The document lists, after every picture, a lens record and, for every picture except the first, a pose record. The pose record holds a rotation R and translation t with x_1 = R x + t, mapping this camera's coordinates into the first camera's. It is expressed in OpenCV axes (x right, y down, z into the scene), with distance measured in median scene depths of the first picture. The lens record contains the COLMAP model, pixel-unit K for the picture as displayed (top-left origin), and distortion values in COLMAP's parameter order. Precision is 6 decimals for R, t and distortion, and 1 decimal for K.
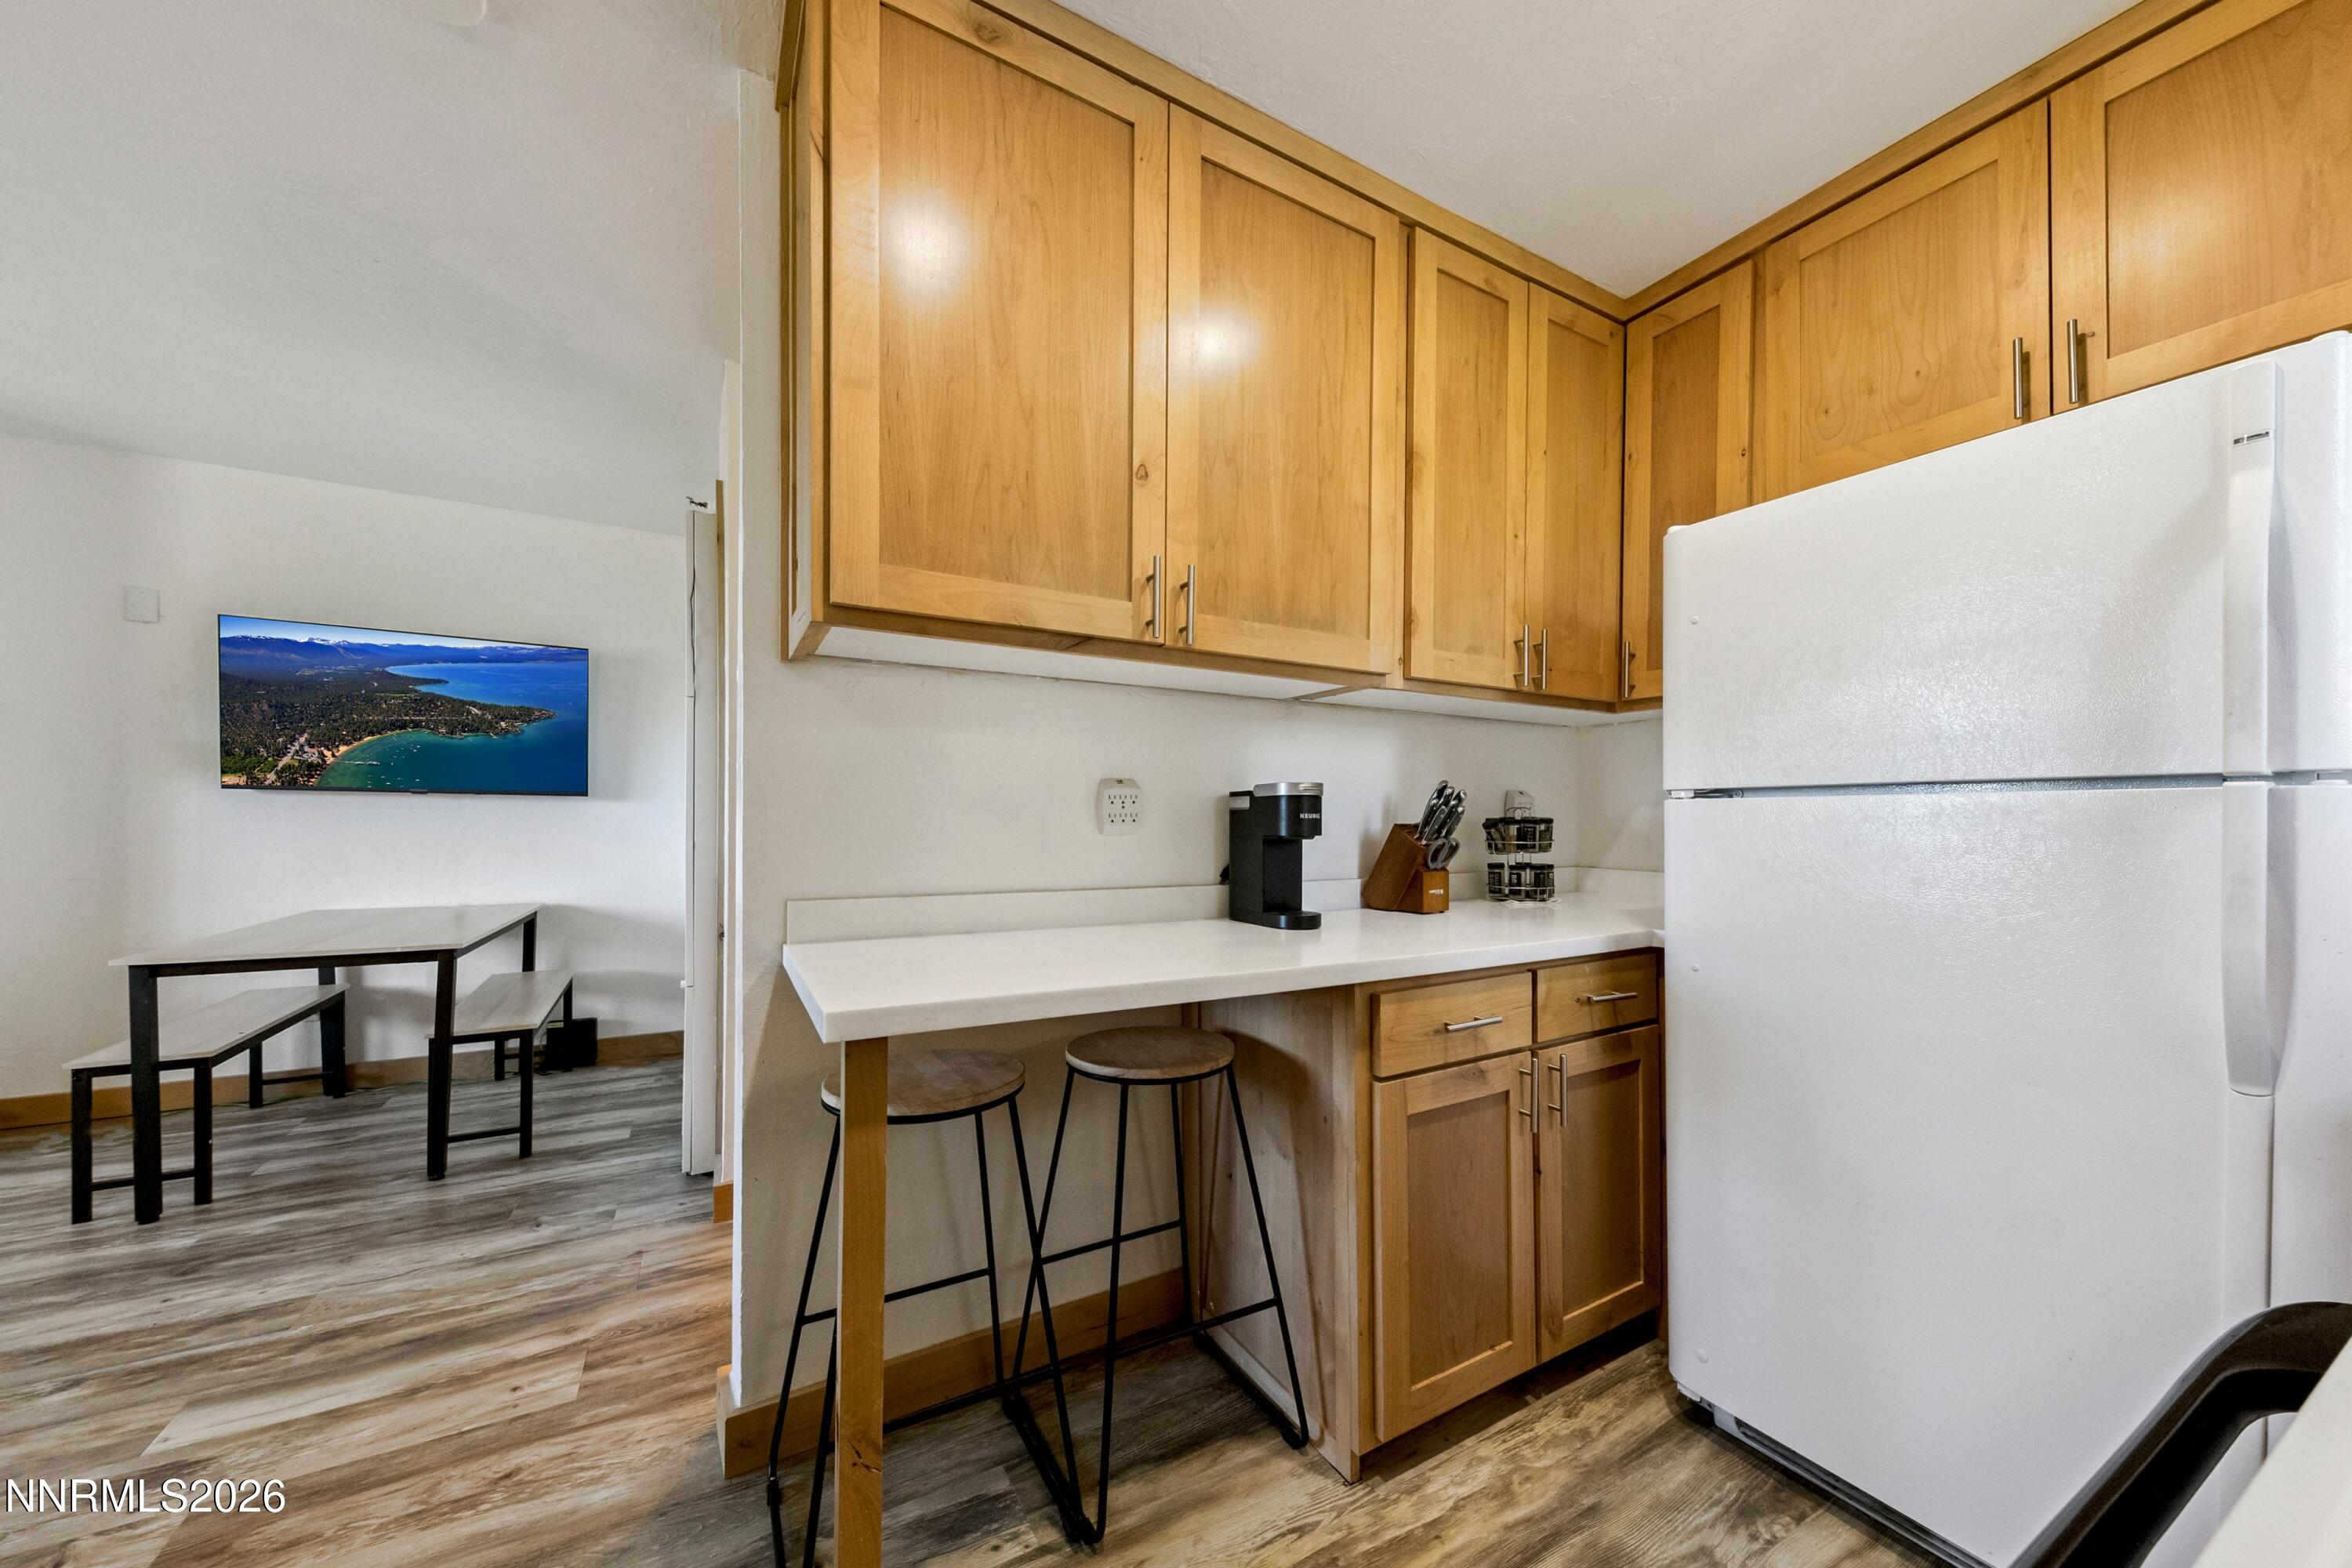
lens RADIAL K [[819.4, 0, 1189.0], [0, 819.4, 829.2], [0, 0, 1]] dist [-0.011371, 0.000128]
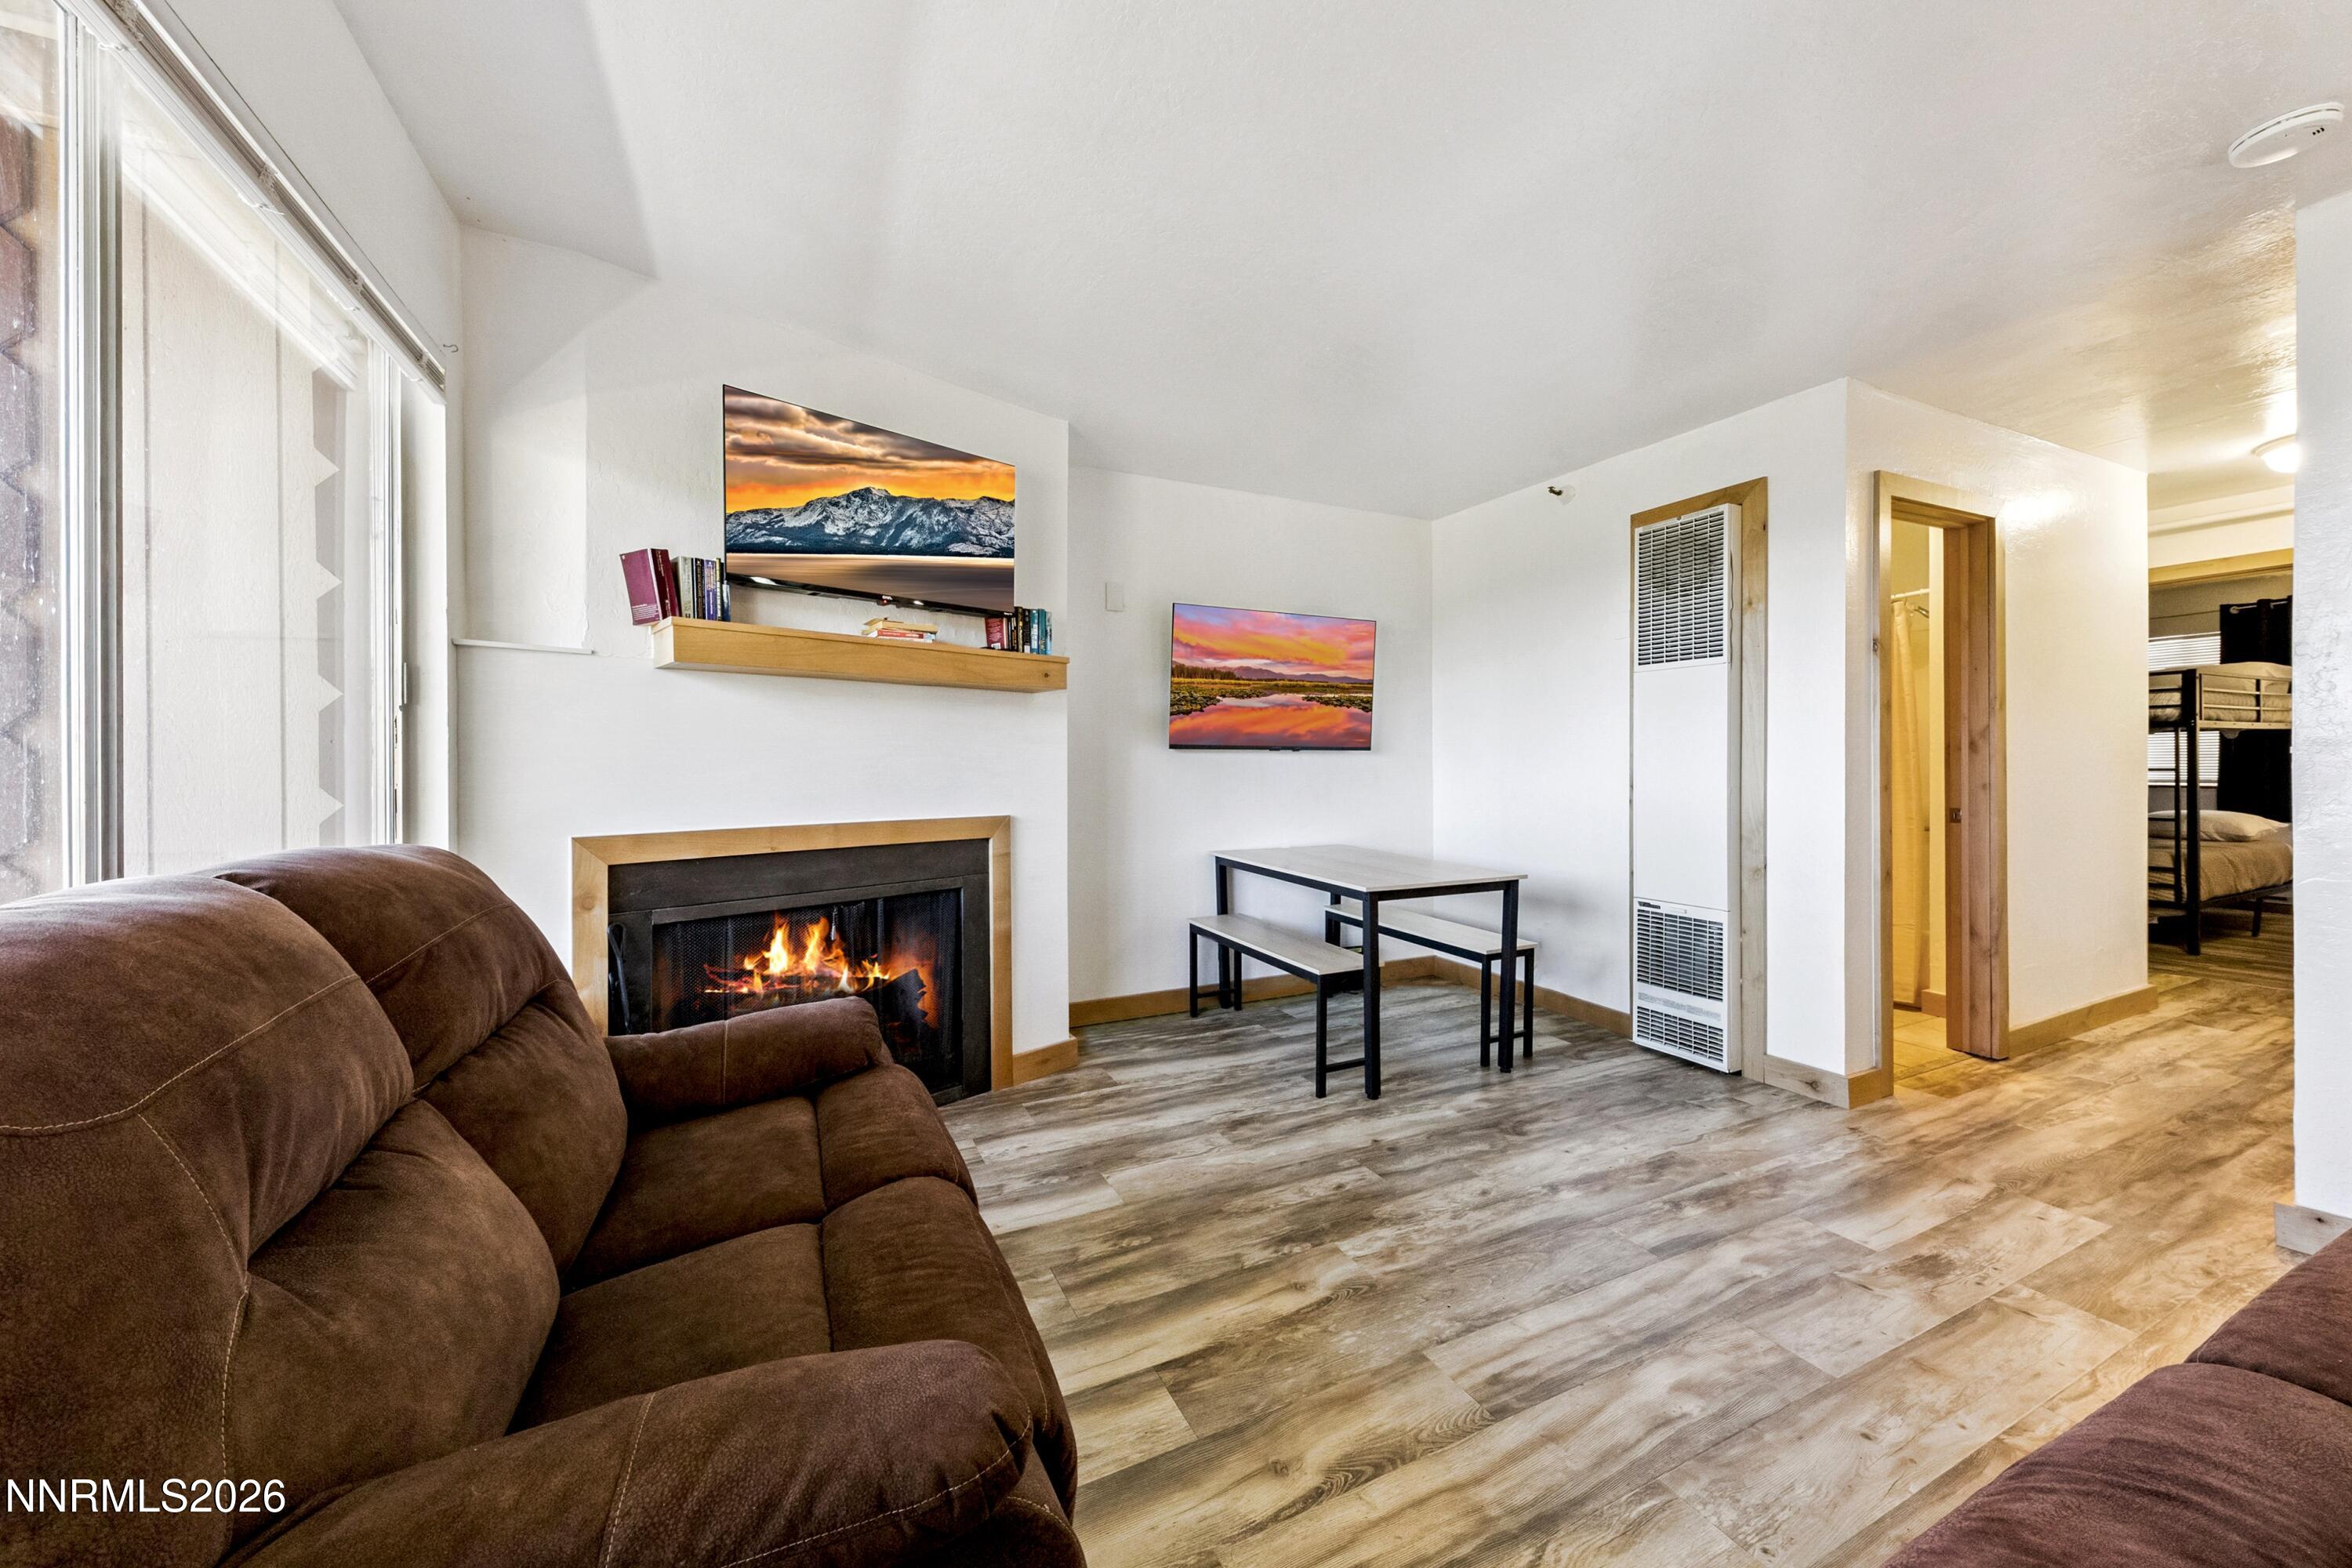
lens RADIAL K [[839.7, 0, 1177.4], [0, 839.7, 761.3], [0, 0, 1]] dist [0.019611, -0.004345]
pose [[0.996448, -0.011065, -0.083476, -1.219612], [0.009612, 0.999795, -0.017793, -0.009327], [0.083656, 0.016927, 0.996351, -0.274973]]
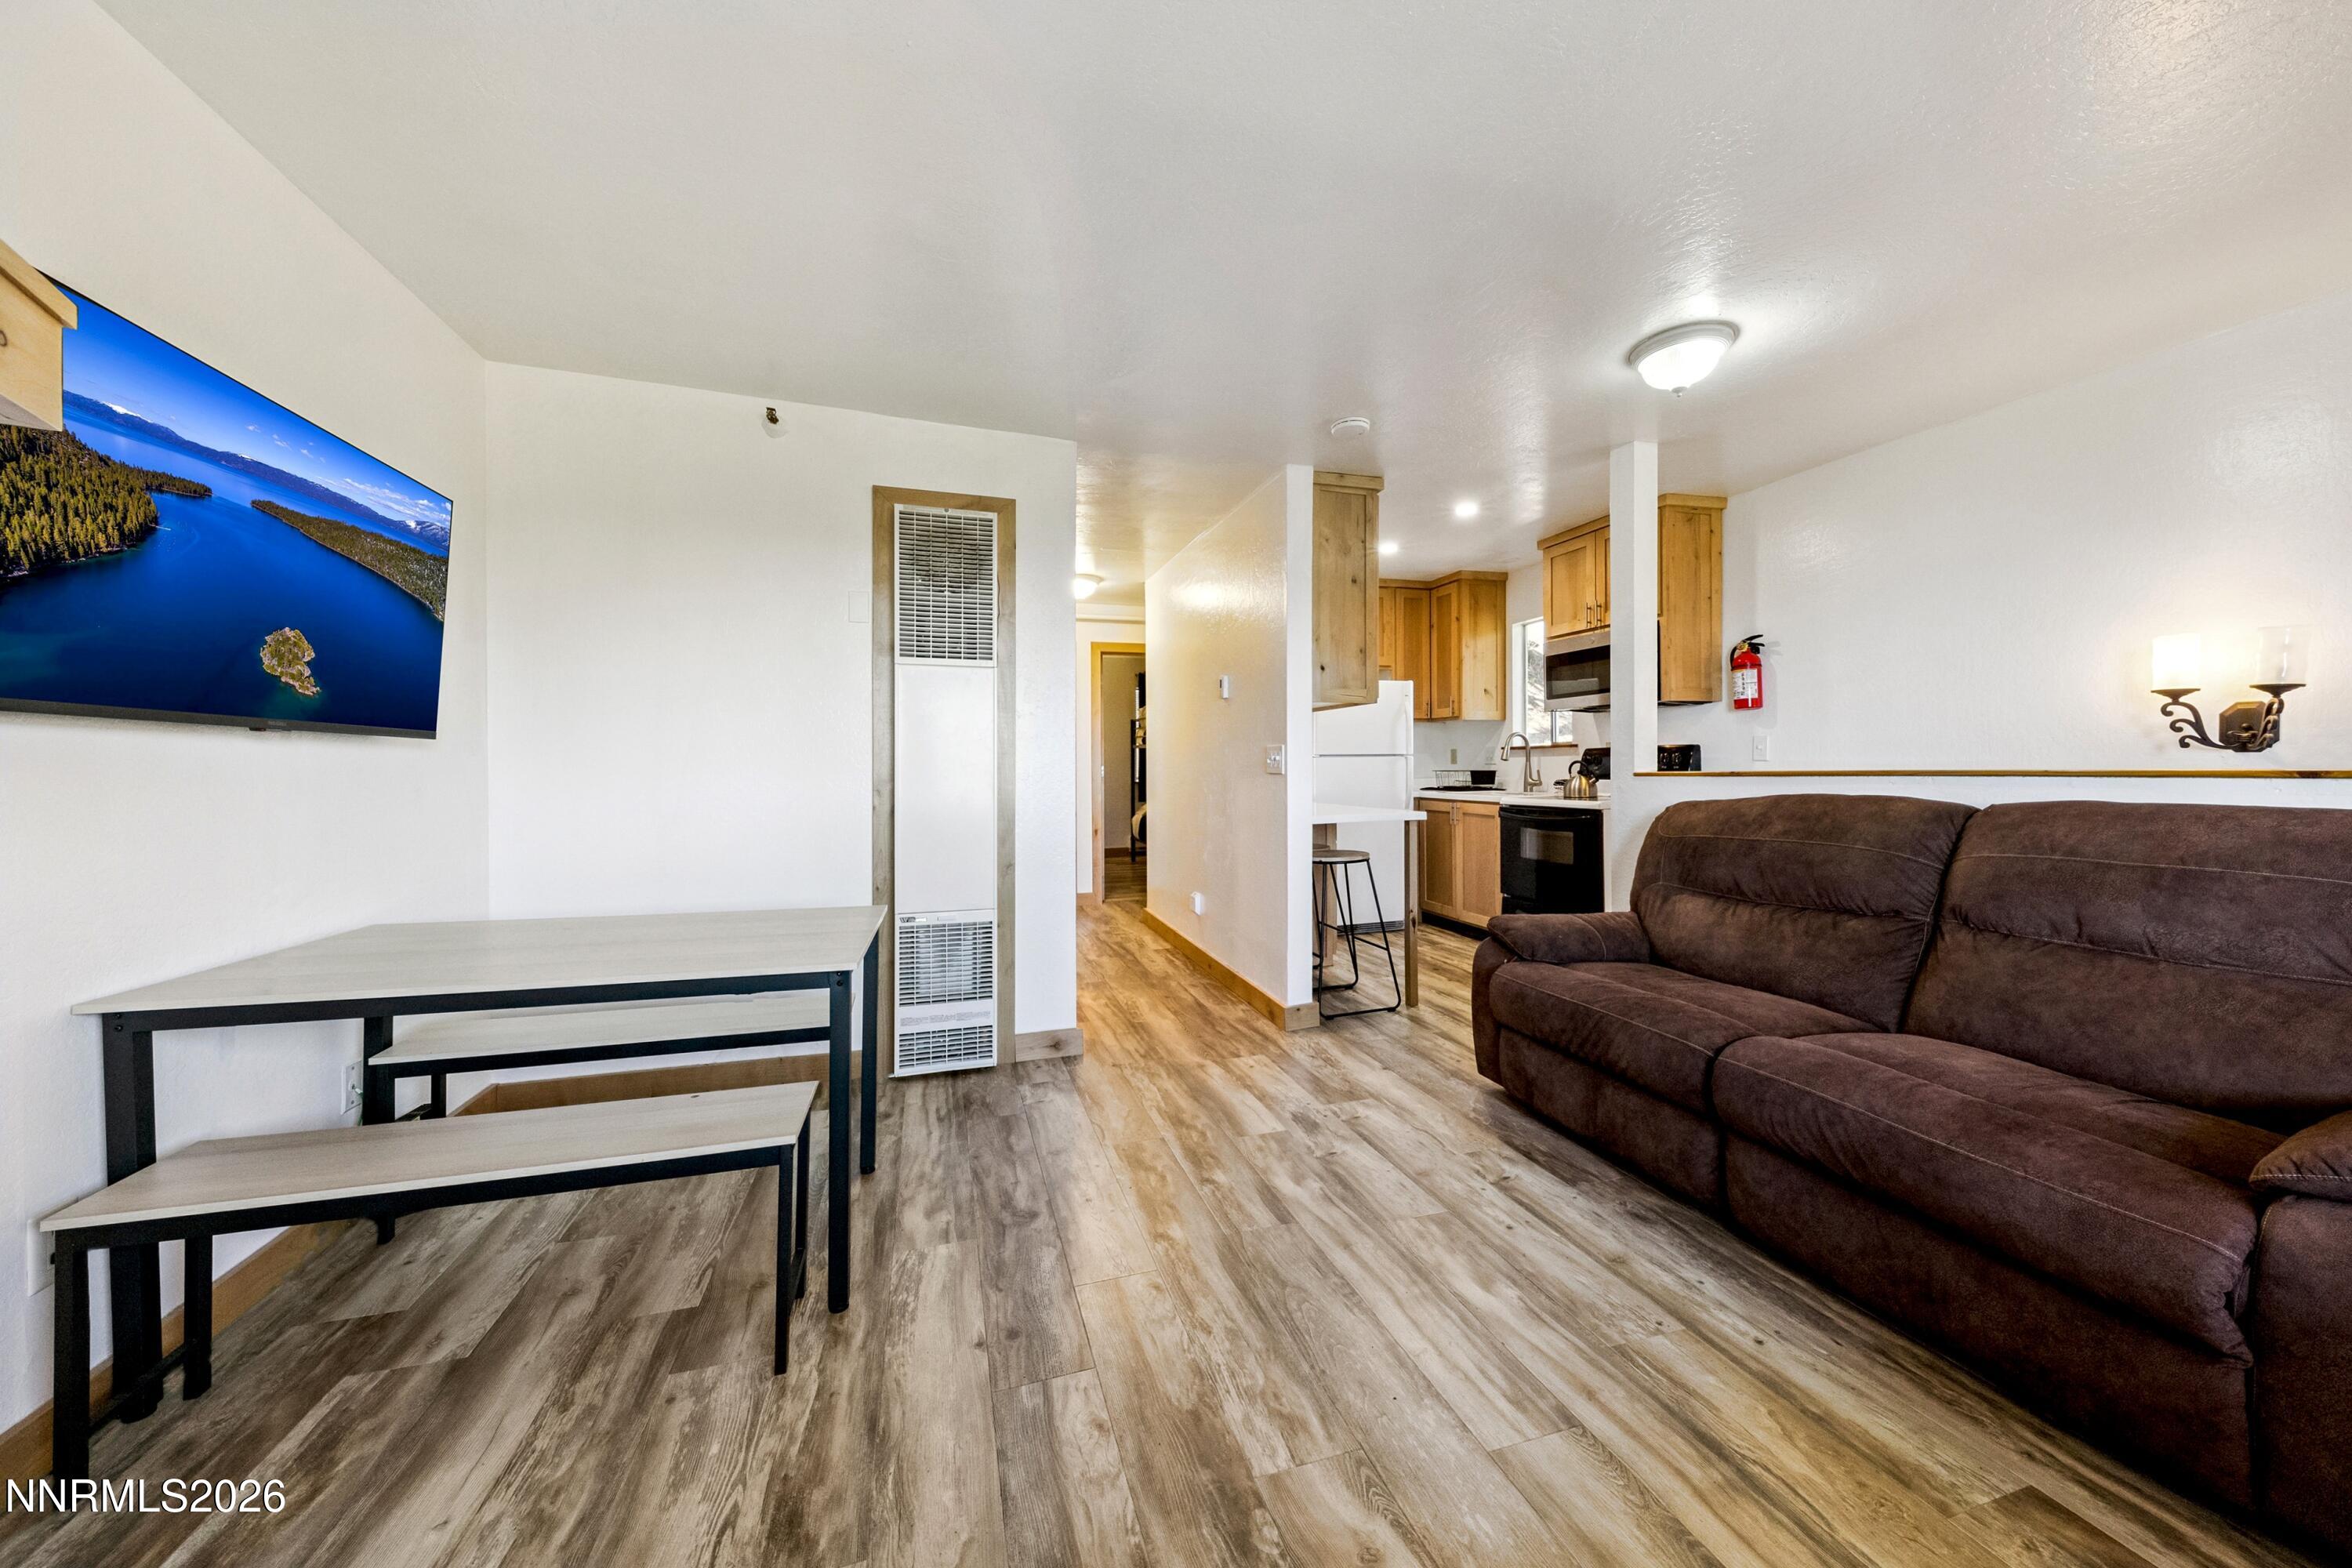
lens RADIAL K [[815.0, 0, 1188.9], [0, 815.0, 772.2], [0, 0, 1]] dist [0.006441, -0.000020]
pose [[0.232533, -0.010357, 0.972533, -1.616147], [0.020363, 0.999776, 0.005778, -0.011132], [-0.972375, 0.018460, 0.232692, 0.402656]]
